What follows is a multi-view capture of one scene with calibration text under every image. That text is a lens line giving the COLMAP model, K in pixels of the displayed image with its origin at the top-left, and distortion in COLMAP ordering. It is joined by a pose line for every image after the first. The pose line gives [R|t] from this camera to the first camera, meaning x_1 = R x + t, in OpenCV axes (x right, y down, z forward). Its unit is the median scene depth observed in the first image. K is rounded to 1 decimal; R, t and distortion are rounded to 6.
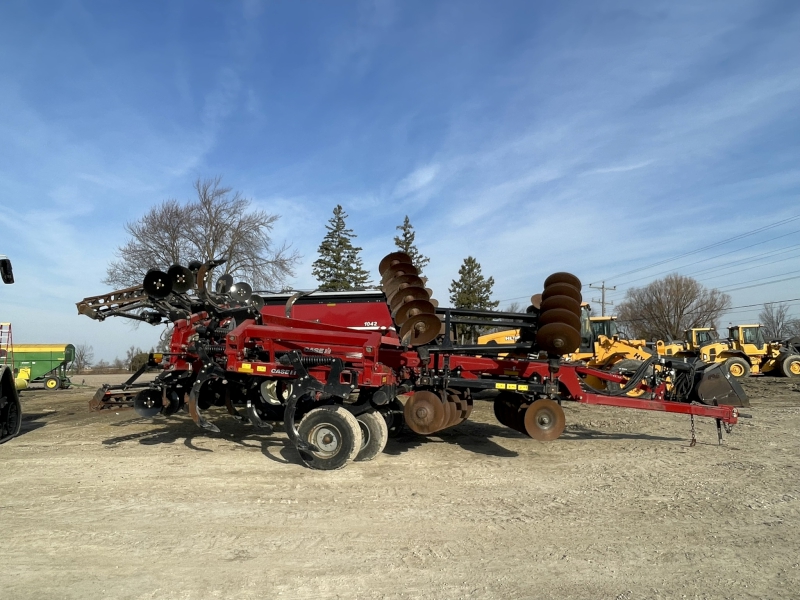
lens RADIAL K [[527.5, 0, 400.0], [0, 527.5, 300.0], [0, 0, 1]] dist [0.004296, 0.000853]
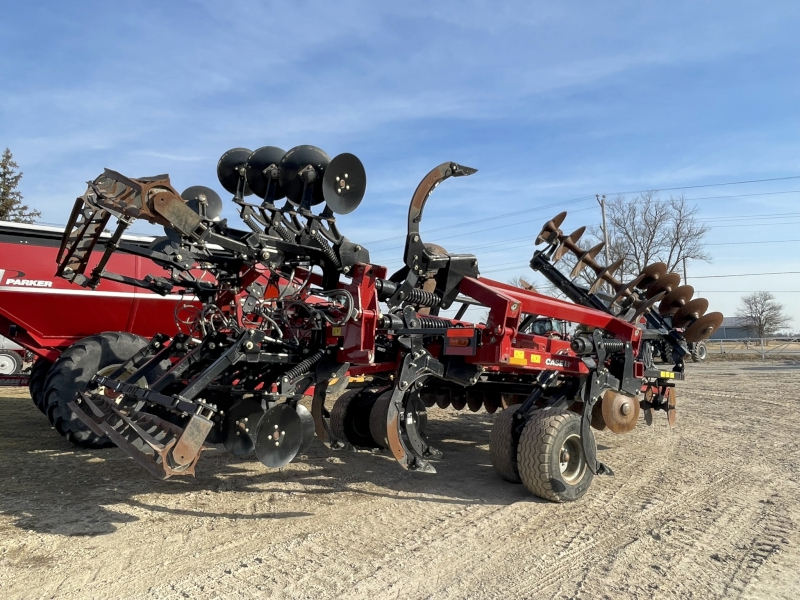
lens RADIAL K [[527.5, 0, 400.0], [0, 527.5, 300.0], [0, 0, 1]] dist [0.004296, 0.000853]
pose [[0.708798, 0.066516, 0.702268, -0.688813], [-0.084033, 0.996417, -0.009562, 0.068842], [-0.700388, -0.052236, 0.711848, 0.573936]]
